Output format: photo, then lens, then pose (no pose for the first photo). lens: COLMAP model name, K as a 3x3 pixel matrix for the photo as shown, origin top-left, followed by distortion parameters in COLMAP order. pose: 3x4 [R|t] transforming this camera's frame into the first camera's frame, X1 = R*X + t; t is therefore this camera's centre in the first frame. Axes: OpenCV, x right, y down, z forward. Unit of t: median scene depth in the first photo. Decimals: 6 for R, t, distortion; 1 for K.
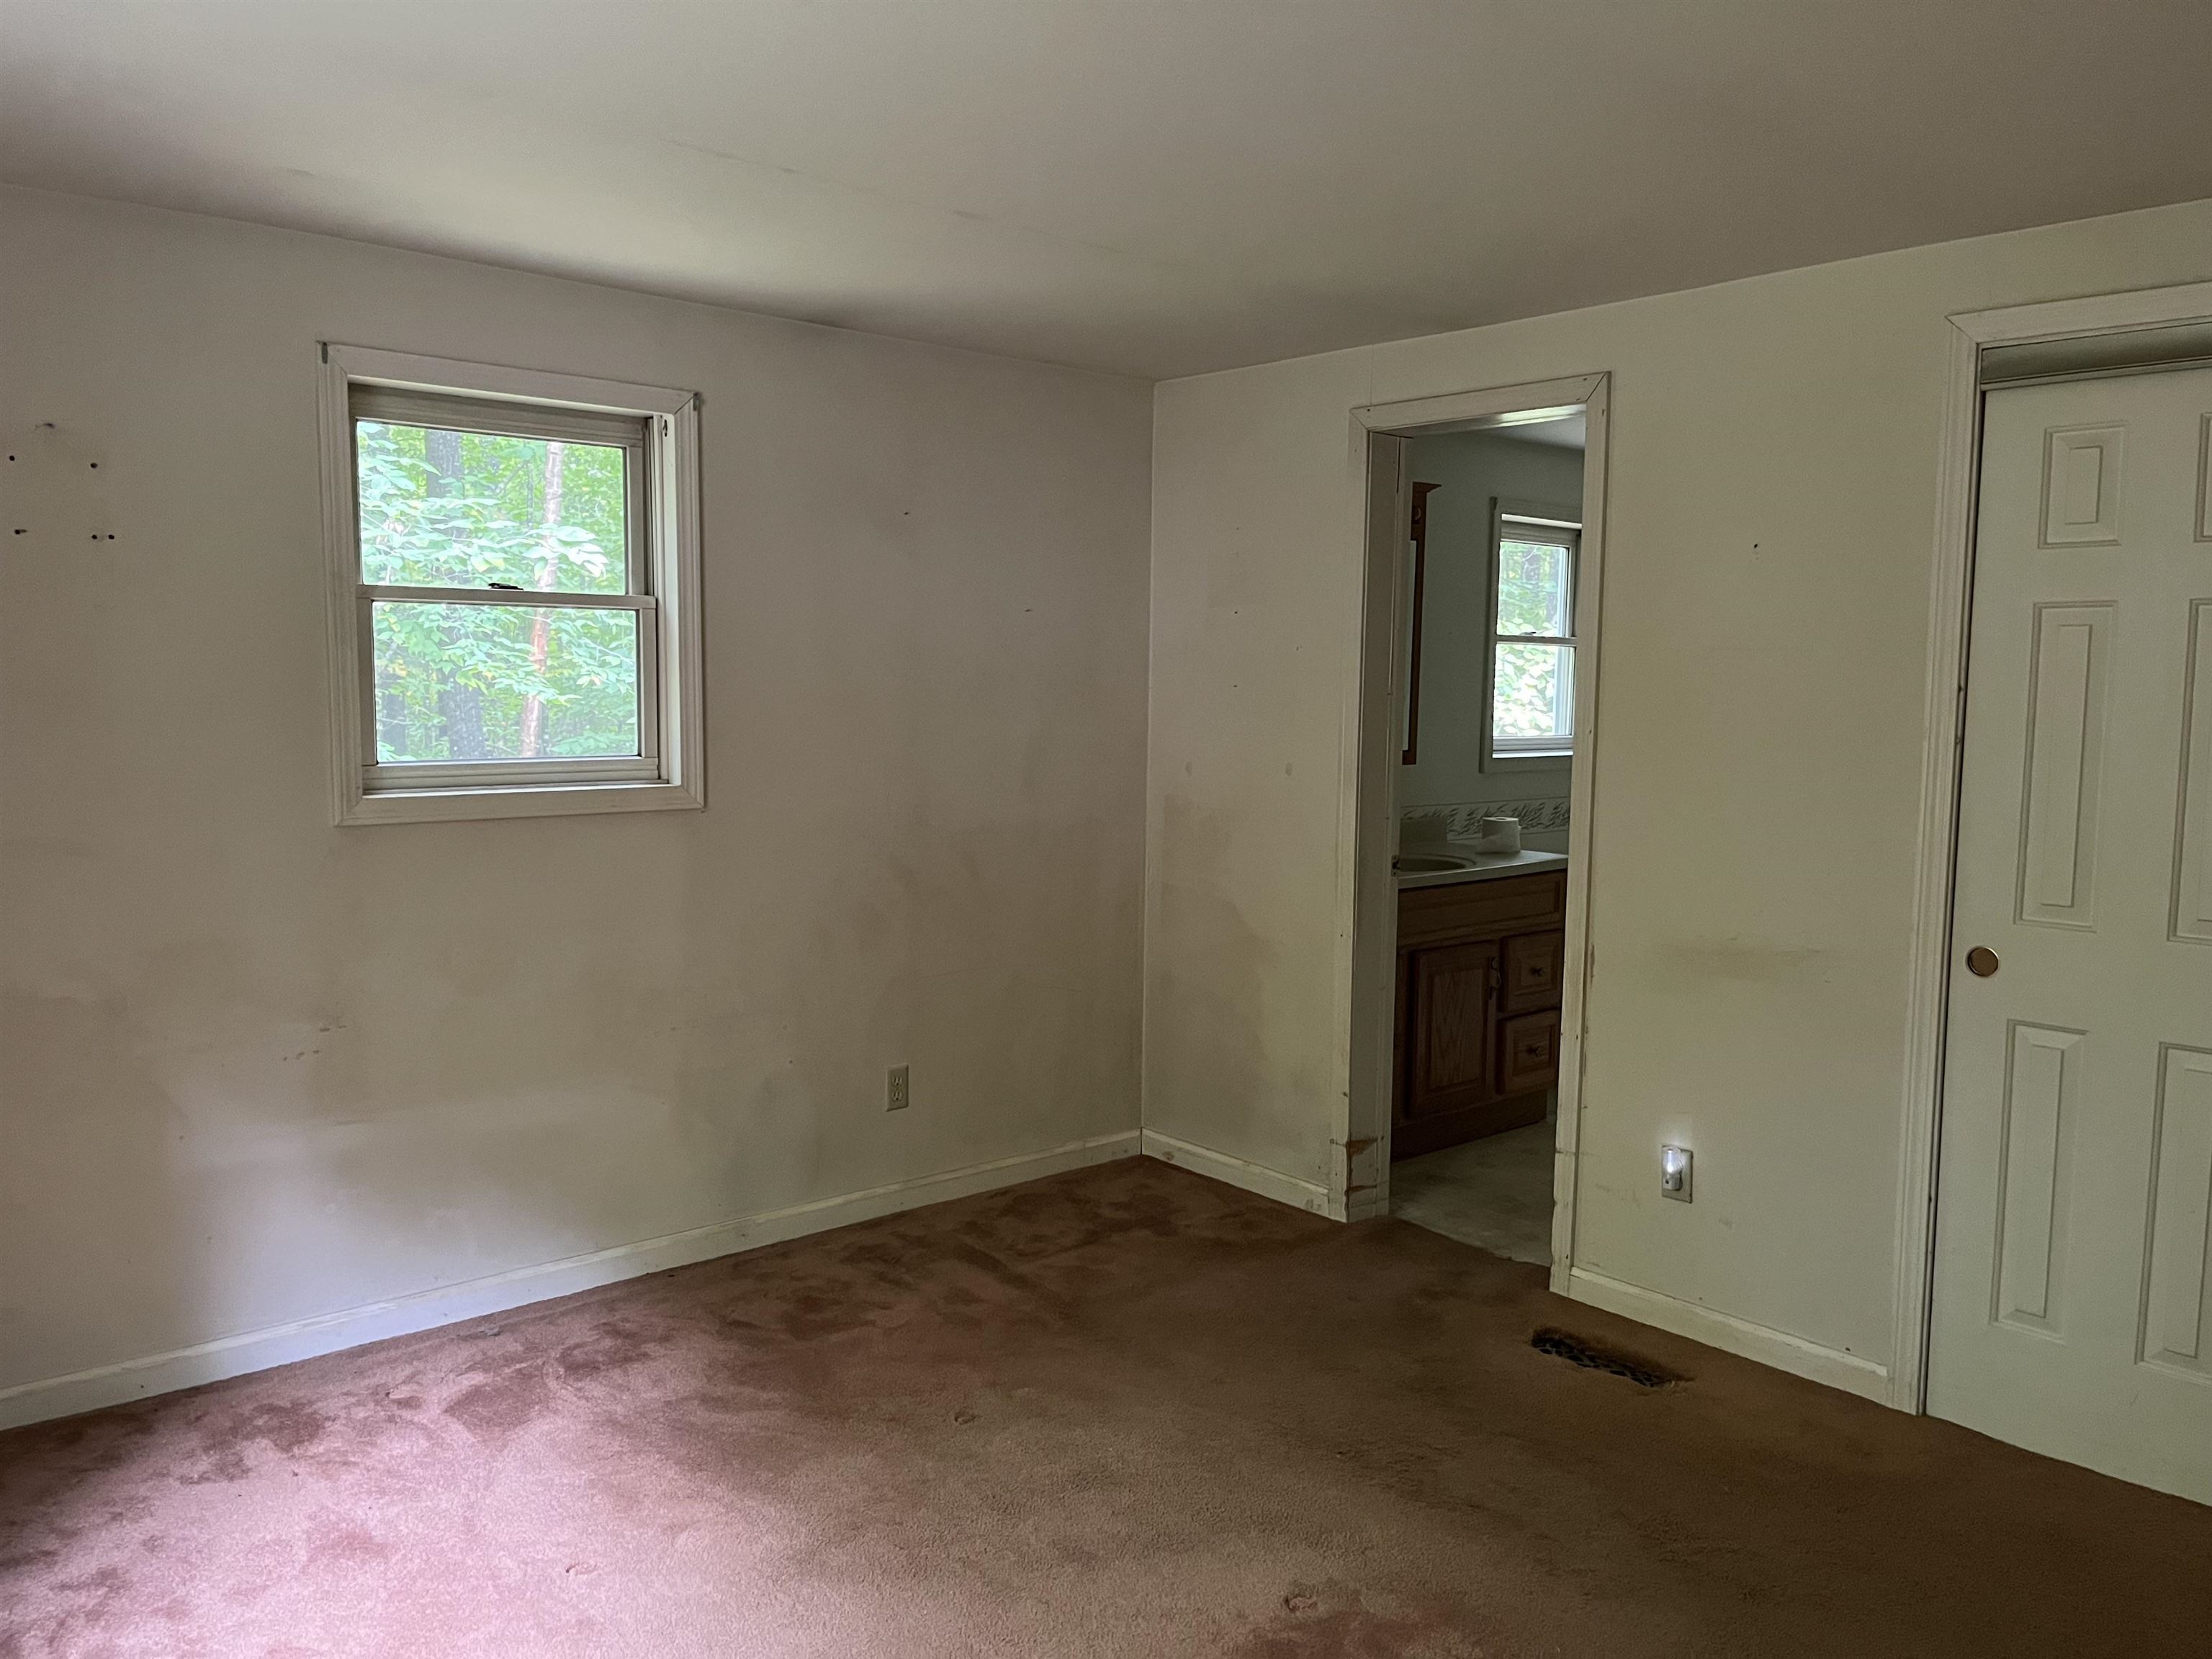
lens RADIAL K [[1688.4, 0, 1096.2], [0, 1688.4, 826.2], [0, 0, 1]] dist [0.073705, -0.096678]
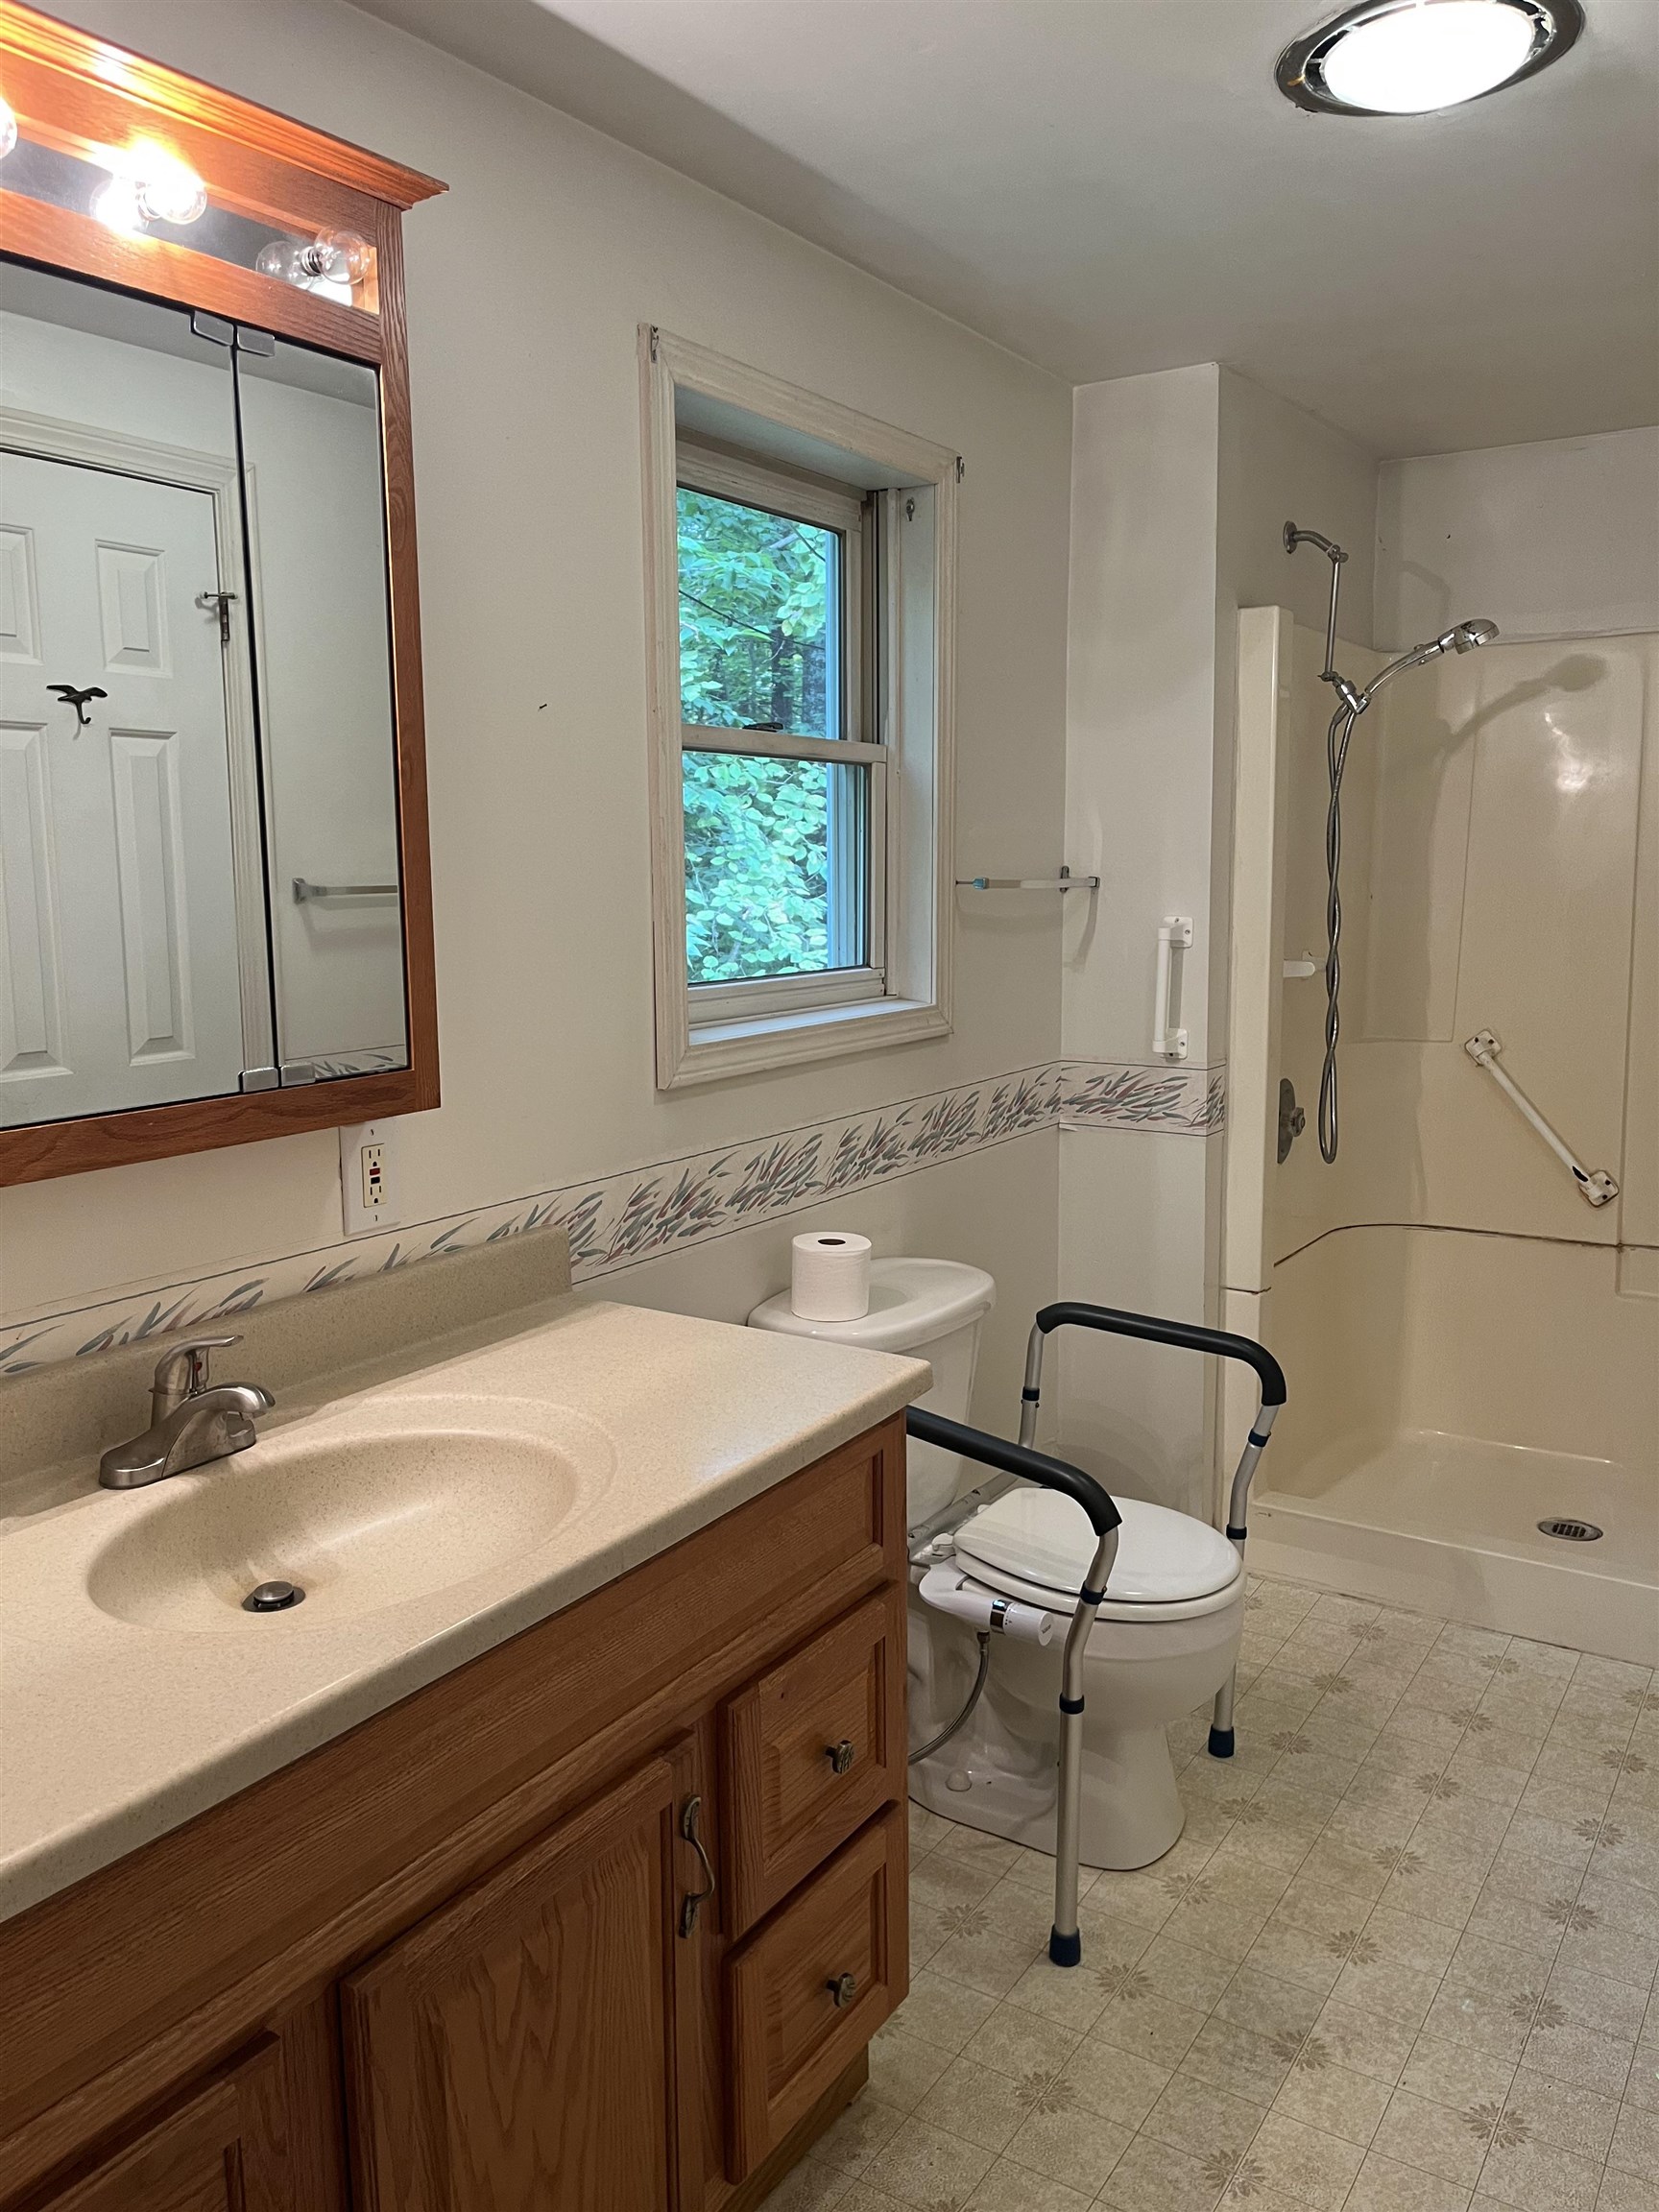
lens RADIAL K [[1688.4, 0, 830.2], [0, 1688.4, 1104.7], [0, 0, 1]] dist [0.073705, -0.096678]
pose [[0.962792, -0.060790, 0.263316, 0.095881], [0.044104, 0.996653, 0.068827, -0.031936], [-0.266619, -0.054653, 0.962251, 0.365093]]
